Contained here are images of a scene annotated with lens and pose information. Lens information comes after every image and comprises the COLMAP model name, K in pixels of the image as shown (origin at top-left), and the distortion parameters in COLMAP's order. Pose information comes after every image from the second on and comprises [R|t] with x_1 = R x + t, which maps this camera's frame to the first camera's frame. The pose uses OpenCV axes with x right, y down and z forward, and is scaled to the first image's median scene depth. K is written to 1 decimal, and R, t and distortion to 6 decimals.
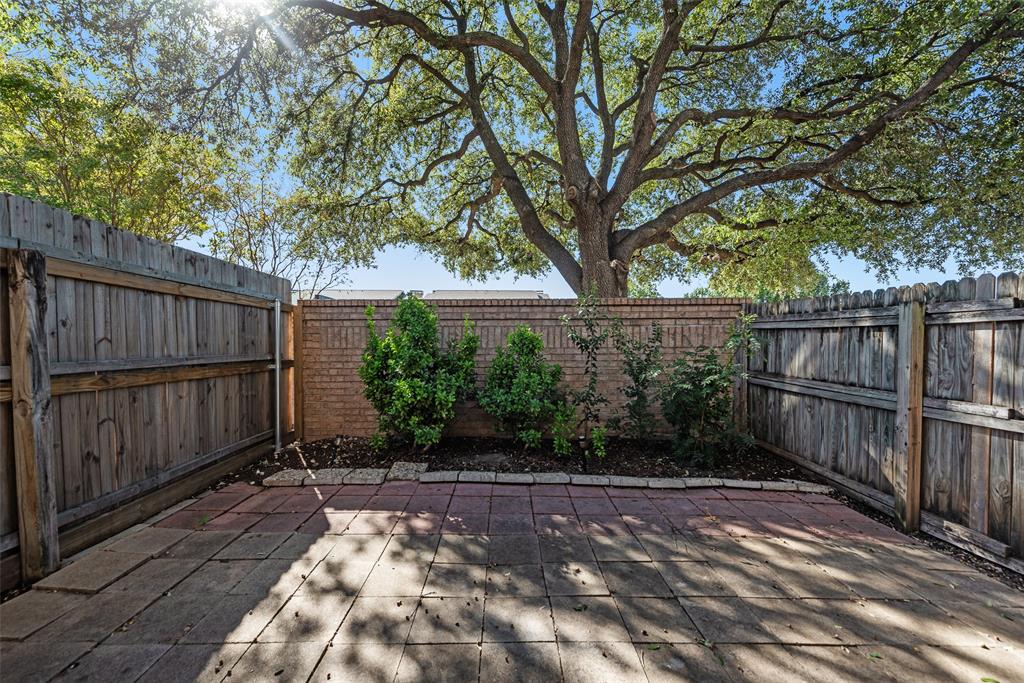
lens RADIAL K [[397.5, 0, 508.7], [0, 397.5, 345.1], [0, 0, 1]] dist [0.000476, -0.000138]
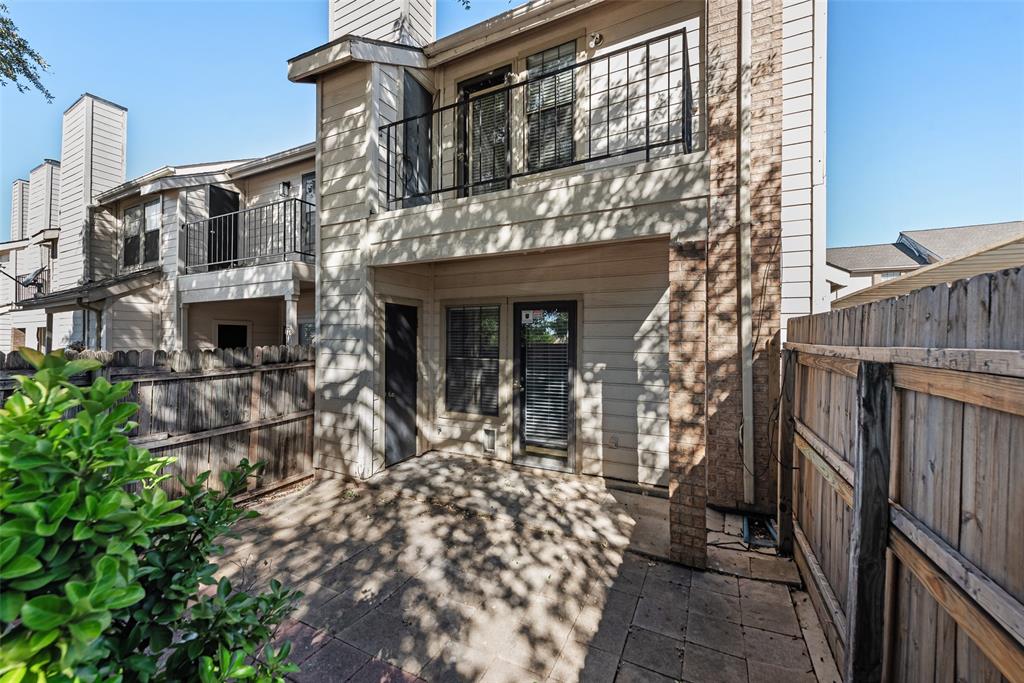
lens RADIAL K [[397.5, 0, 512.0], [0, 397.5, 342.0], [0, 0, 1]] dist [0.000476, -0.000138]
pose [[-0.881997, -0.019644, 0.470845, -0.923009], [-0.005415, 0.999487, 0.031556, -0.324360], [-0.471223, 0.025283, -0.881651, 2.083242]]
